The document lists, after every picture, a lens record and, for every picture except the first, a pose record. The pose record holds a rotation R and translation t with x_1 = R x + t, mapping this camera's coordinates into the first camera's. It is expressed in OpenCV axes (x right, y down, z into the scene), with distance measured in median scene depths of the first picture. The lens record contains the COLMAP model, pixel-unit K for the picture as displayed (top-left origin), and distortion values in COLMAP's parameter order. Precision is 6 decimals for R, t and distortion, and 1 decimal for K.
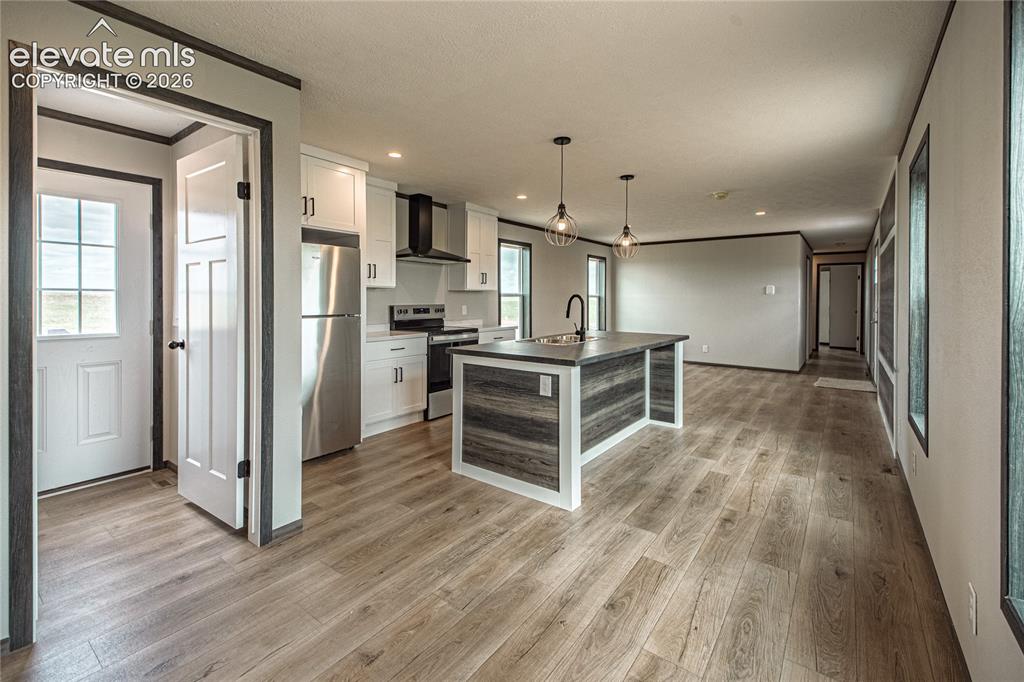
lens RADIAL K [[437.7, 0, 507.1], [0, 437.7, 299.3], [0, 0, 1]] dist [0.052009, 0.002266]
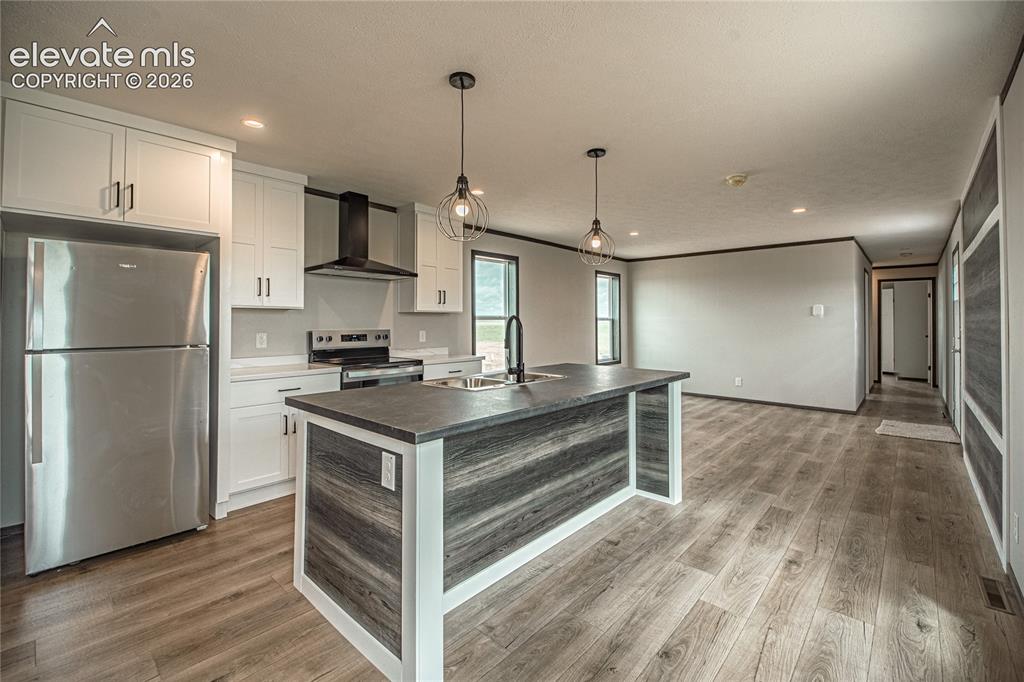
lens RADIAL K [[439.3, 0, 509.6], [0, 439.3, 314.2], [0, 0, 1]] dist [0.016541, -0.003289]
pose [[0.995931, -0.005831, -0.089933, 0.159975], [0.004013, 0.999784, -0.020380, 0.000945], [0.090032, 0.019936, 0.995739, 0.226843]]
